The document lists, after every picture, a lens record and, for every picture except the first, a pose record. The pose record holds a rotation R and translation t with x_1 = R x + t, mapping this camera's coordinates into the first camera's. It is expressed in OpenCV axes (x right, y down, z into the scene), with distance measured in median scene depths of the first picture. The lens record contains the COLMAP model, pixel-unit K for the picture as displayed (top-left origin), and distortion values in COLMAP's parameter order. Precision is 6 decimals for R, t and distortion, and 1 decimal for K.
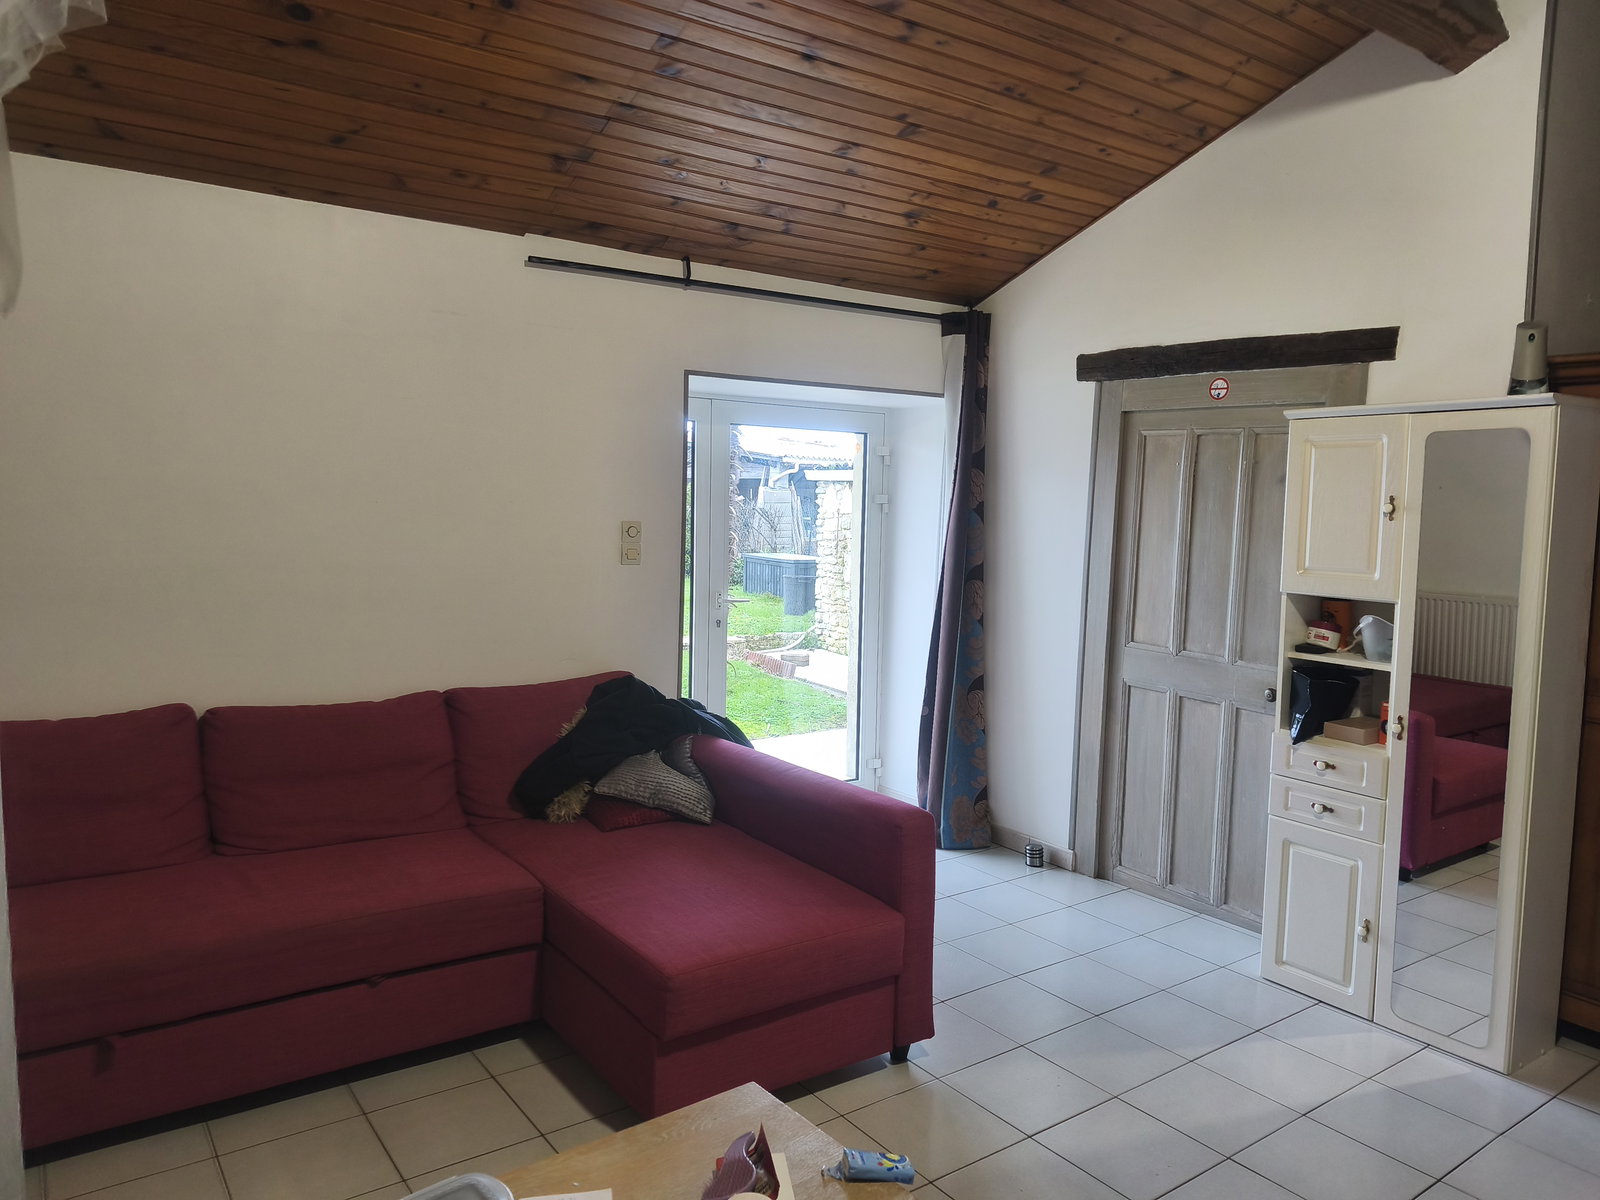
lens RADIAL K [[1084.3, 0, 800.0], [0, 1084.3, 600.0], [0, 0, 1]] dist [0.072549, -0.072668]
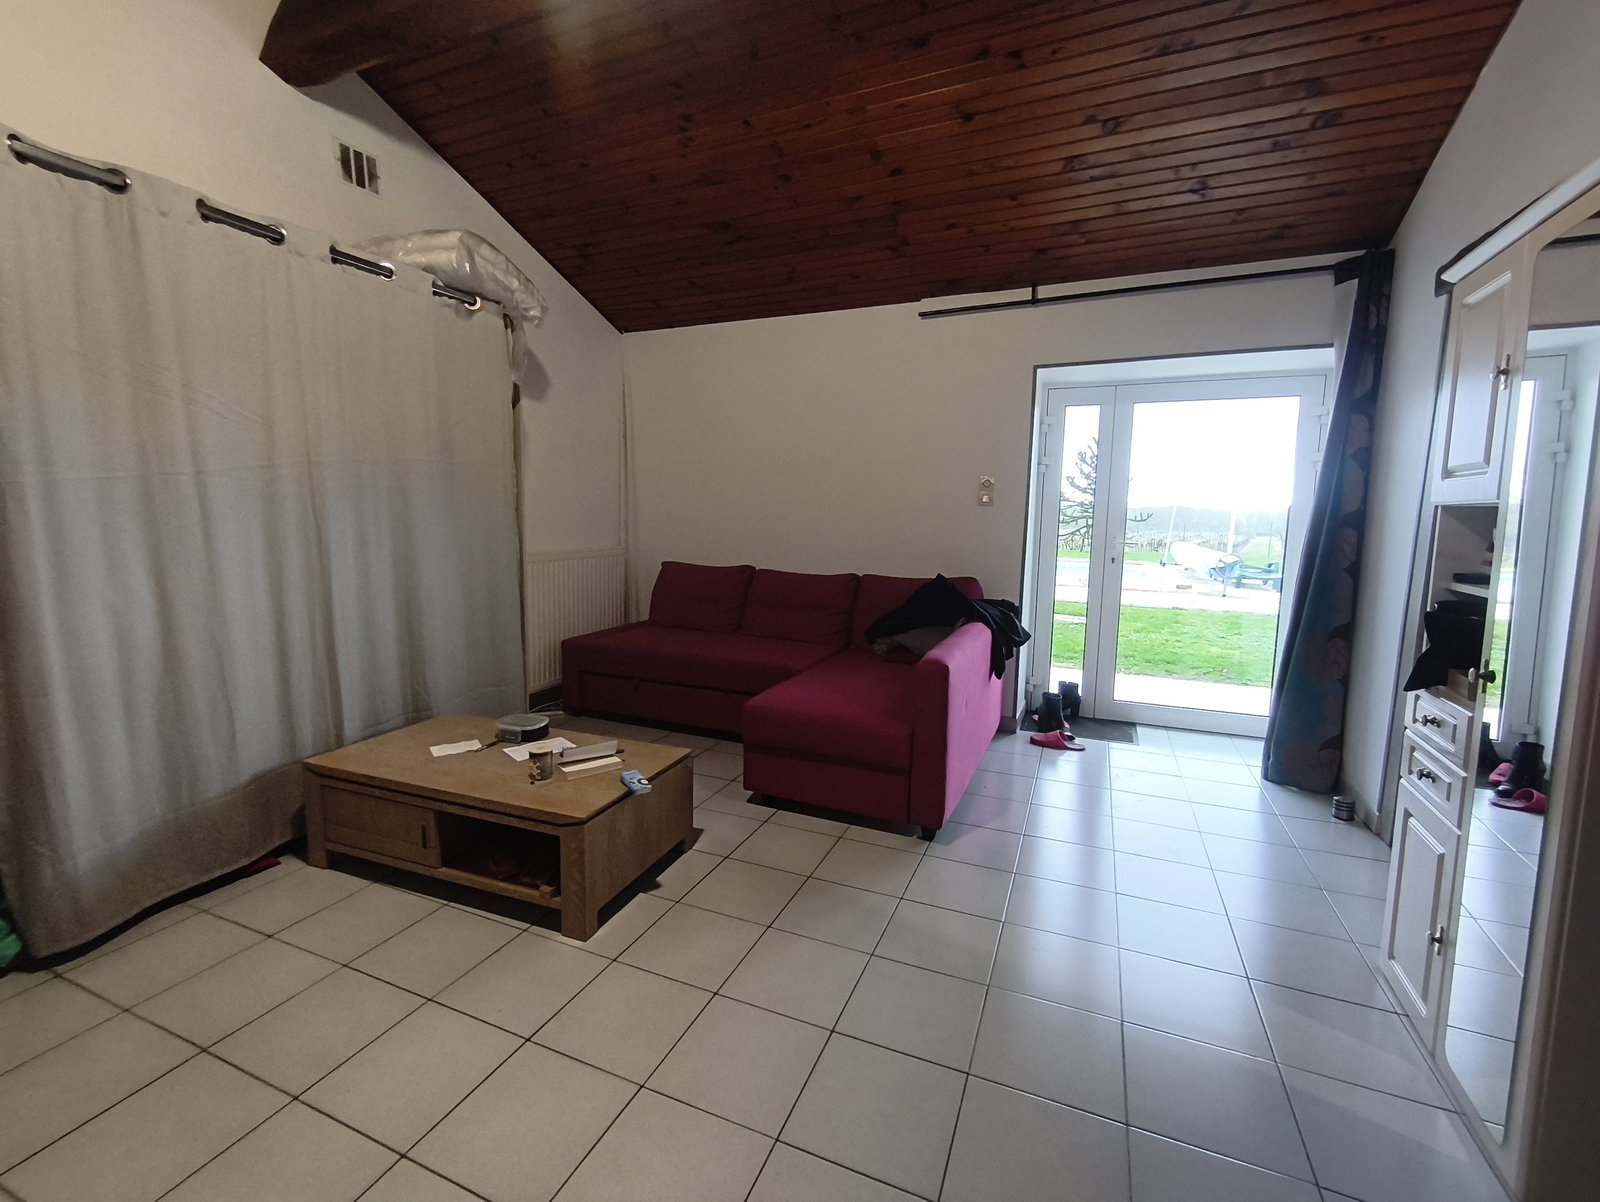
lens RADIAL K [[700.3, 0, 800.6], [0, 700.3, 595.4], [0, 0, 1]] dist [-0.008665, -0.000251]
pose [[0.519141, 0.087080, -0.850241, 0.550259], [-0.076178, 0.995551, 0.055450, 0.056996], [0.851287, 0.035984, 0.523465, 0.303262]]
